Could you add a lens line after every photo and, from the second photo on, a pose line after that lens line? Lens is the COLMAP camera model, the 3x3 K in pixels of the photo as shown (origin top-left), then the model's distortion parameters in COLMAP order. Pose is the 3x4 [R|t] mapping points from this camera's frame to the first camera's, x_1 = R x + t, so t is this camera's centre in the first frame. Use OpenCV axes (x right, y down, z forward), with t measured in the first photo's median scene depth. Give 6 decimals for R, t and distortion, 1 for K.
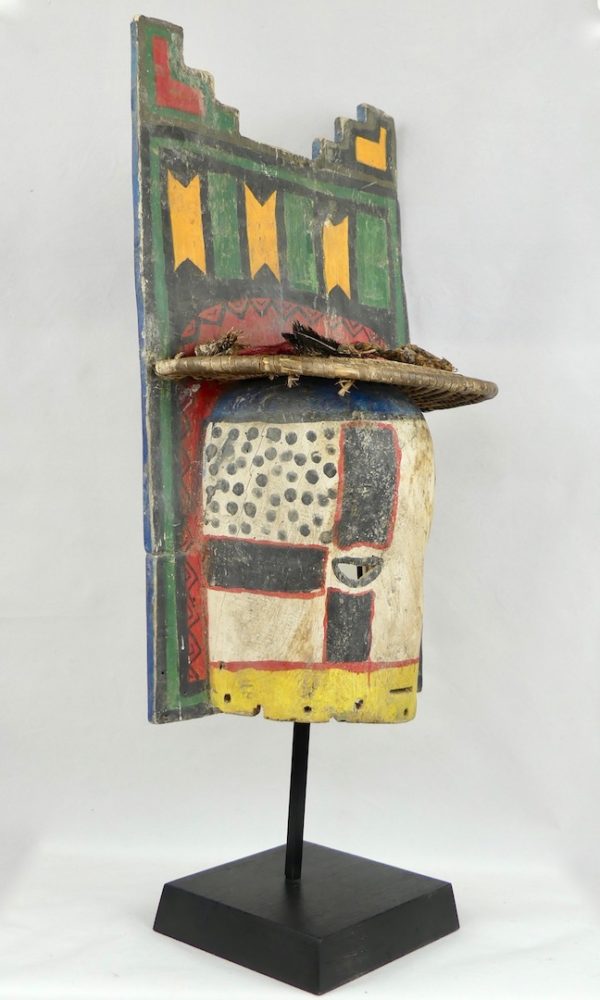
lens RADIAL K [[1253.7, 0, 315.8], [0, 1253.7, 499.3], [0, 0, 1]] dist [-0.046169, -0.008118]
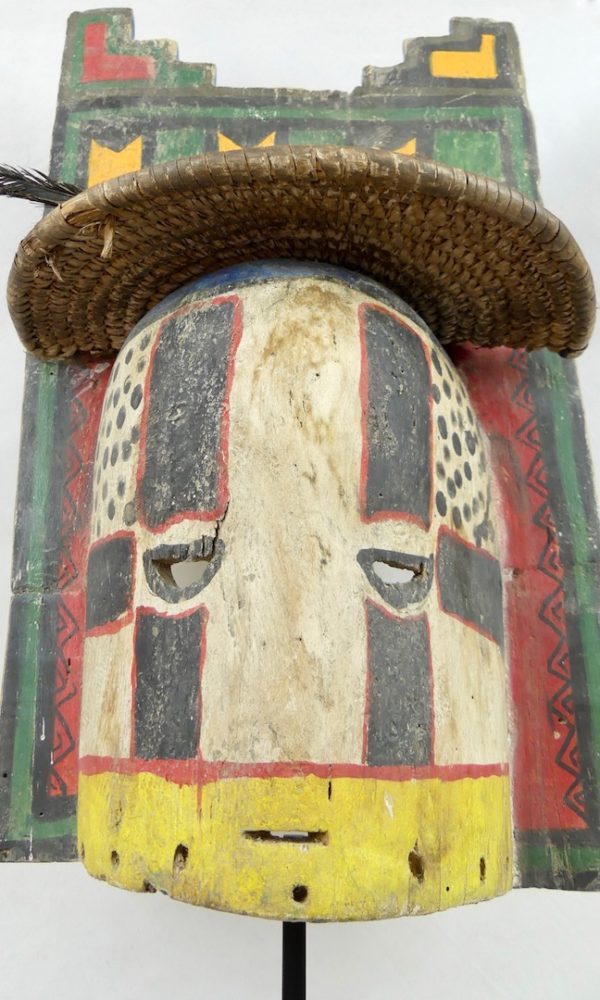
lens RADIAL K [[823.0, 0, 283.4], [0, 823.0, 479.9], [0, 0, 1]] dist [-0.033309, 0.010863]
pose [[0.670145, -0.235104, -0.704012, 0.292598], [-0.005501, 0.946909, -0.321455, 0.124487], [0.742210, 0.219294, 0.633273, 0.779225]]
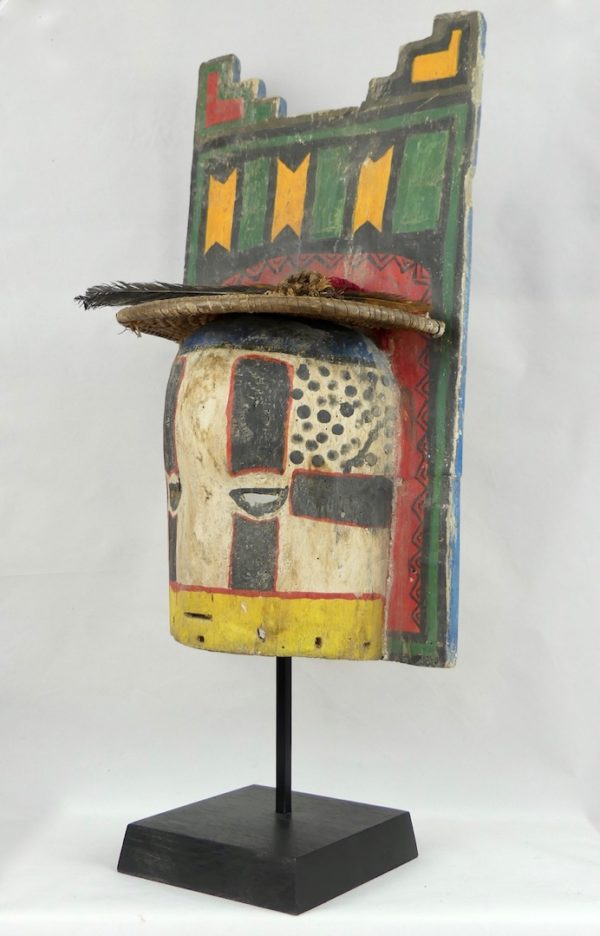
lens RADIAL K [[1232.0, 0, 341.0], [0, 1232.0, 466.0], [0, 0, 1]] dist [-0.058015, 0.055587]
pose [[0.129743, -0.044266, -0.990559, 1.057404], [-0.048838, 0.997505, -0.050973, 0.075367], [0.990344, 0.054991, 0.127257, 0.965652]]
